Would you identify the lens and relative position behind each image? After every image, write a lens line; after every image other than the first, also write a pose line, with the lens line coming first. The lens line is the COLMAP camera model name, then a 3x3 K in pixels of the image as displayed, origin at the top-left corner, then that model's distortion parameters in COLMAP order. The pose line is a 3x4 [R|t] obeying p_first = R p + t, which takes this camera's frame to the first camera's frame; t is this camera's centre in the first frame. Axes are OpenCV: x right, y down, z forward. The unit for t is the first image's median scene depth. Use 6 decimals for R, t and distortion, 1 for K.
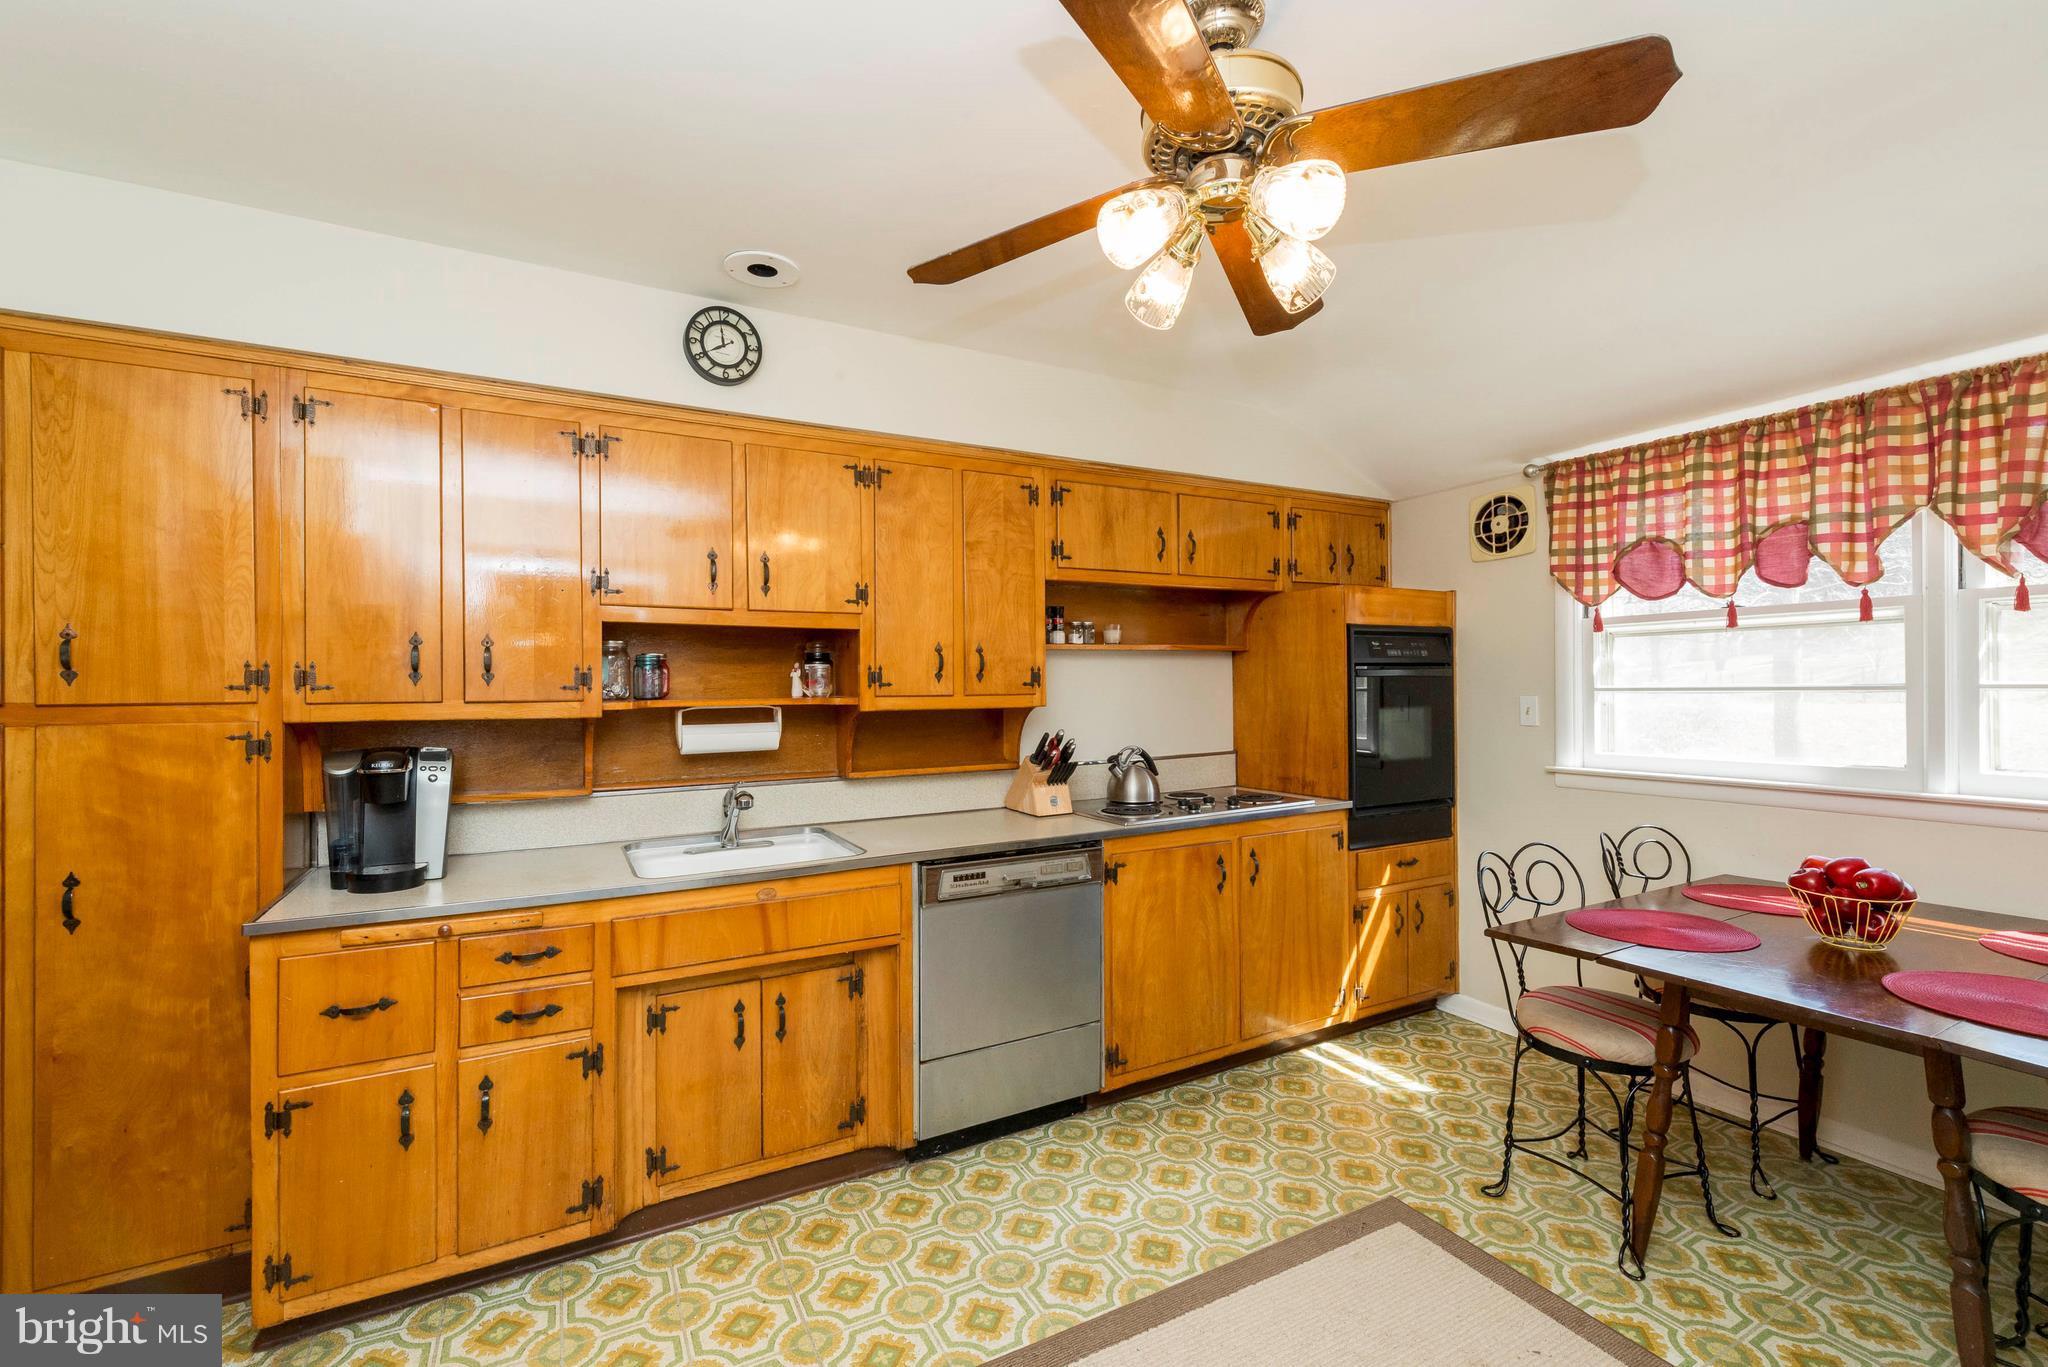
lens RADIAL K [[879.6, 0, 1023.2], [0, 879.6, 684.8], [0, 0, 1]] dist [0.008257, -0.001767]
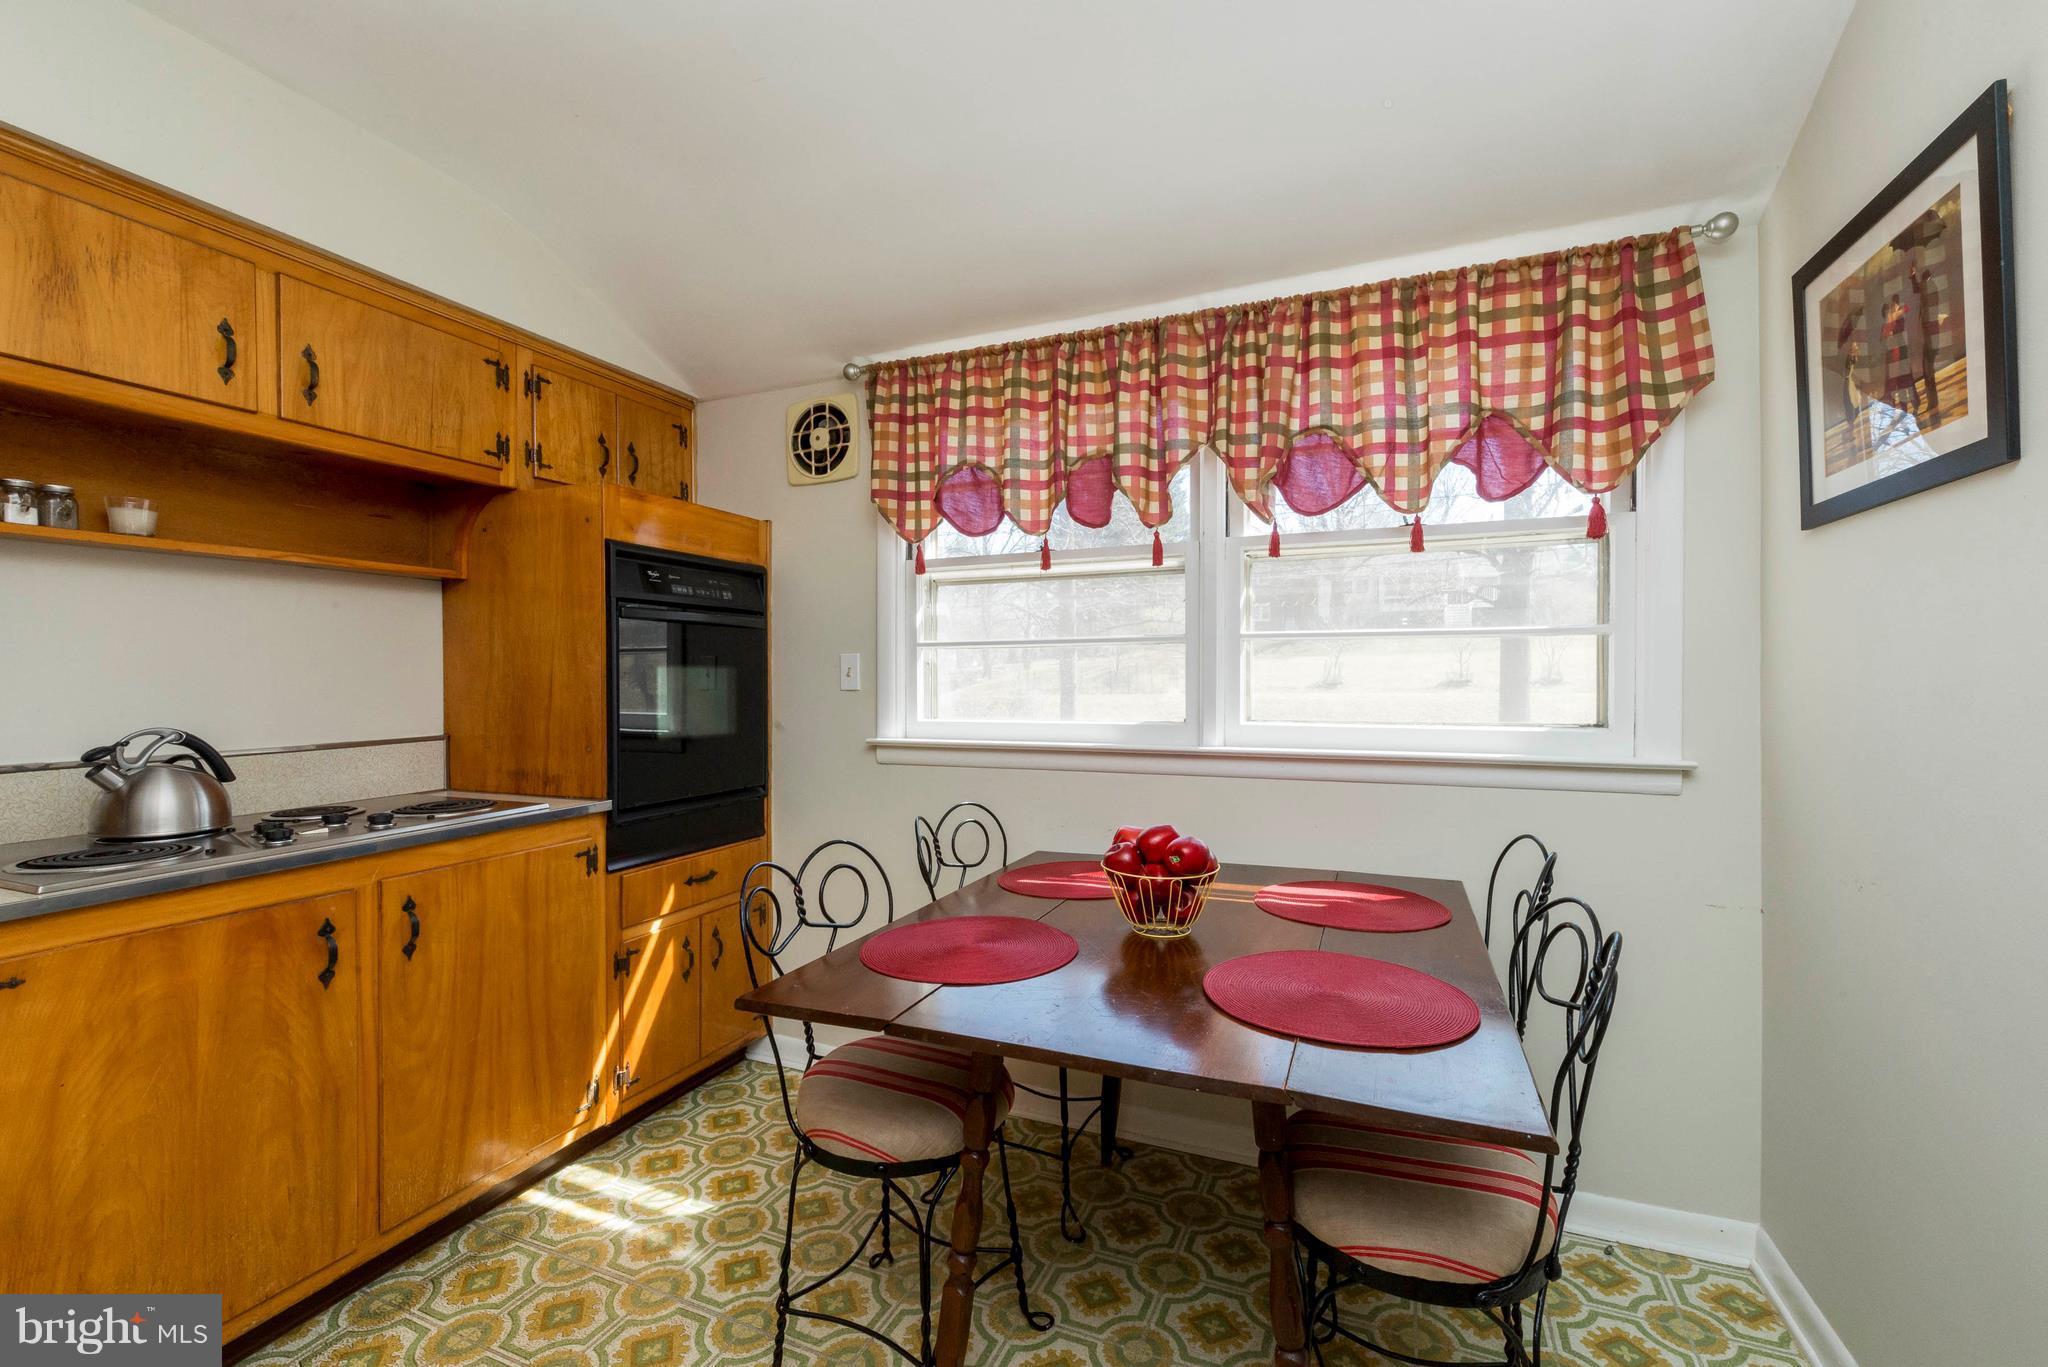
lens RADIAL K [[879.6, 0, 1020.2], [0, 879.6, 684.6], [0, 0, 1]] dist [0.008257, -0.001767]
pose [[0.788611, 0.003603, 0.614881, 0.225320], [-0.006070, 0.999980, 0.001926, 0.043697], [-0.614862, -0.005252, 0.788617, 0.299509]]
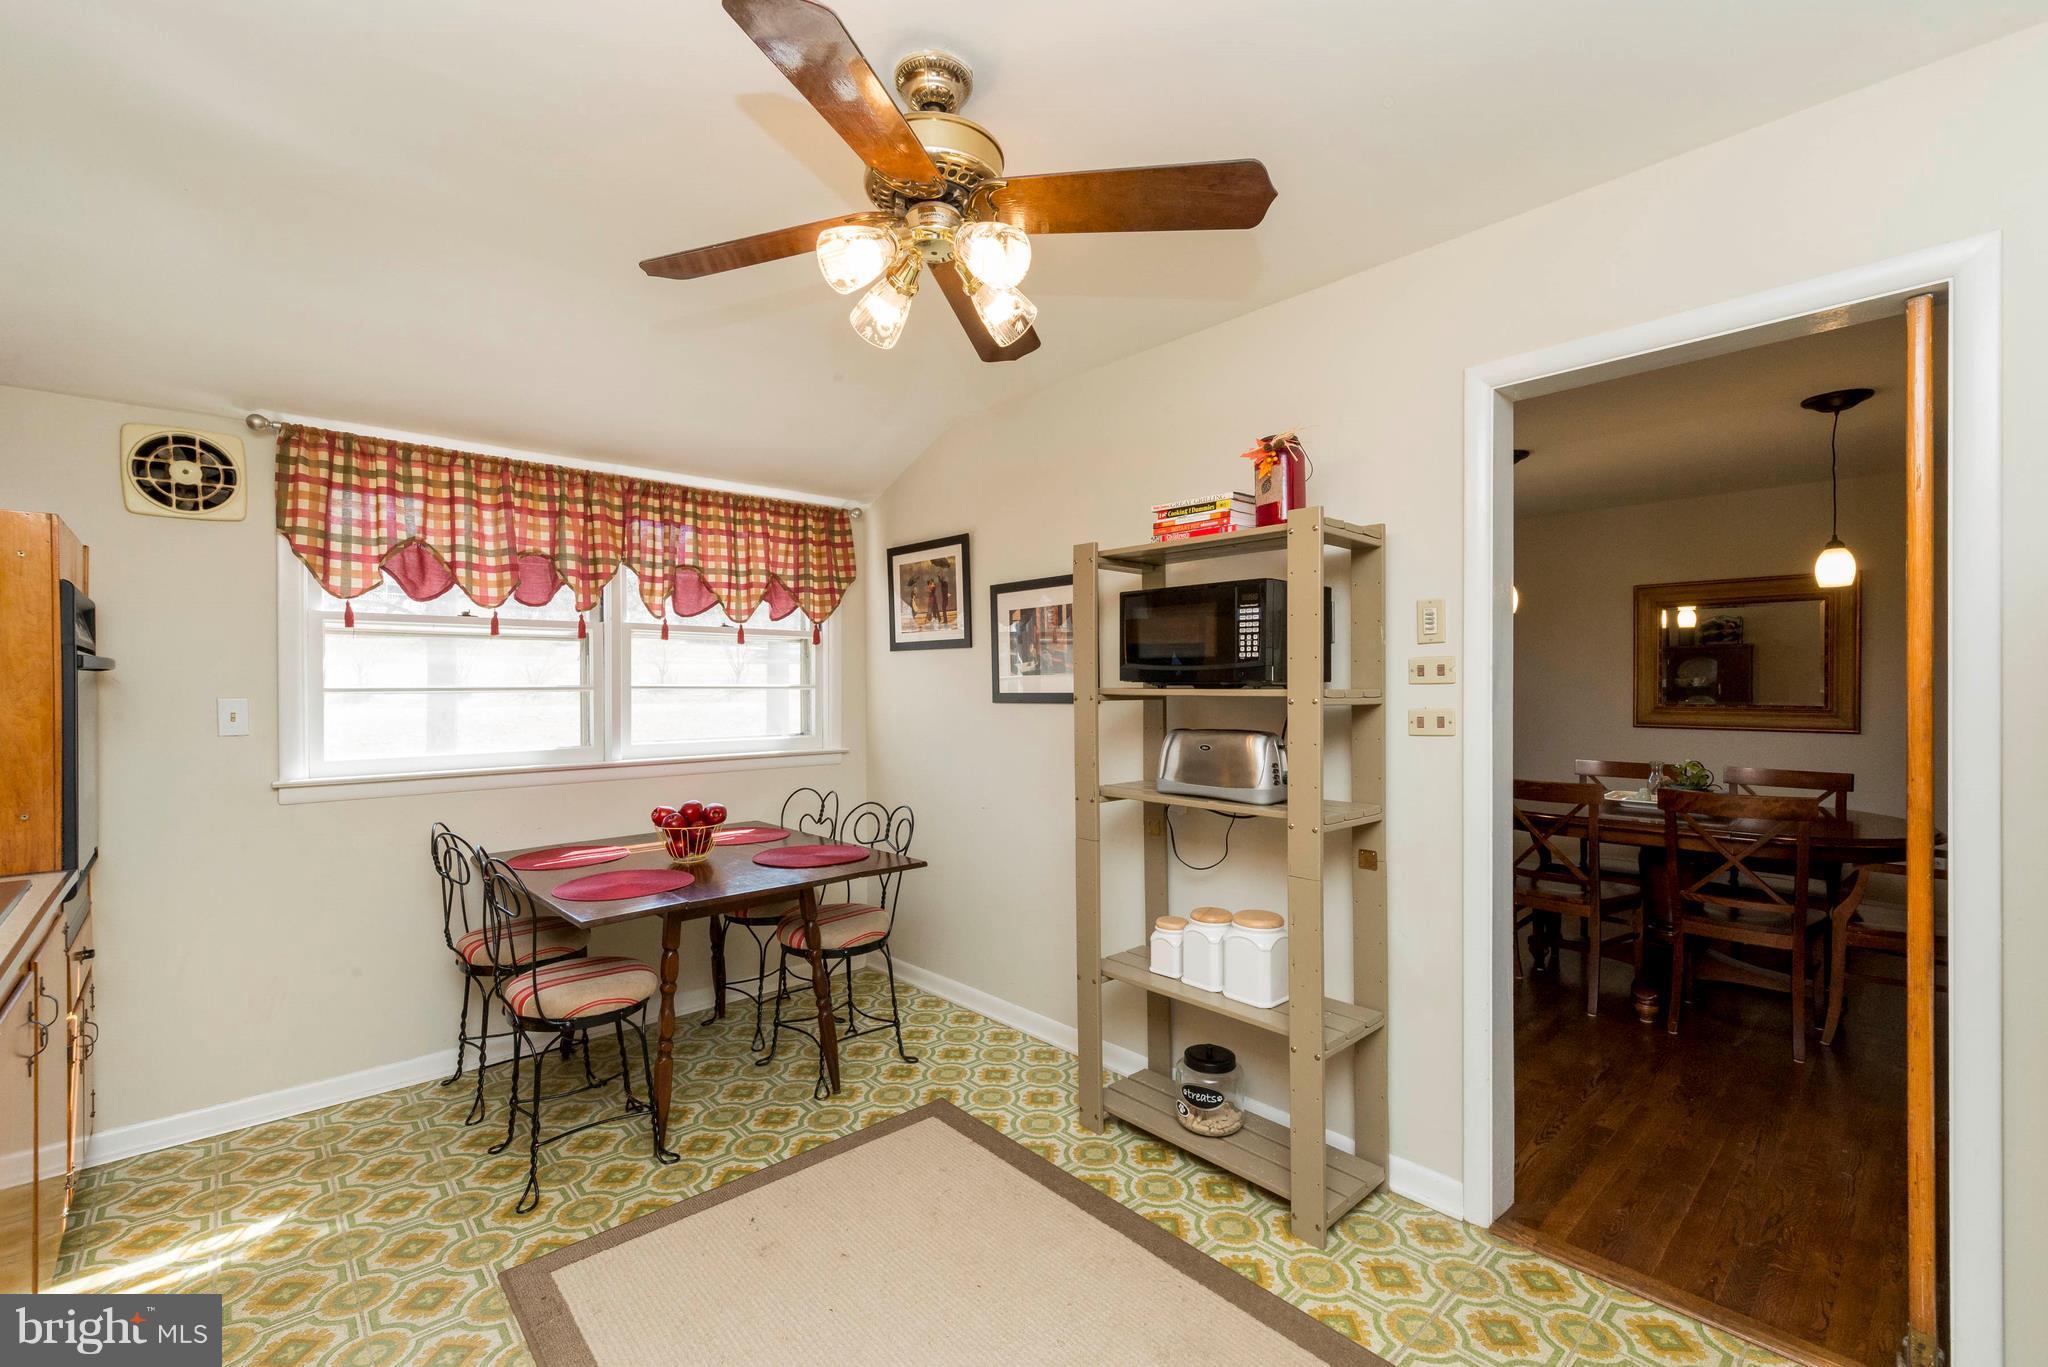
lens RADIAL K [[879.6, 0, 1031.4], [0, 879.6, 689.0], [0, 0, 1]] dist [0.008257, -0.001767]
pose [[-0.244770, 0.006353, 0.969560, -0.433137], [0.003396, 0.999978, -0.005695, 0.012426], [-0.969575, 0.001898, -0.244786, 0.558293]]
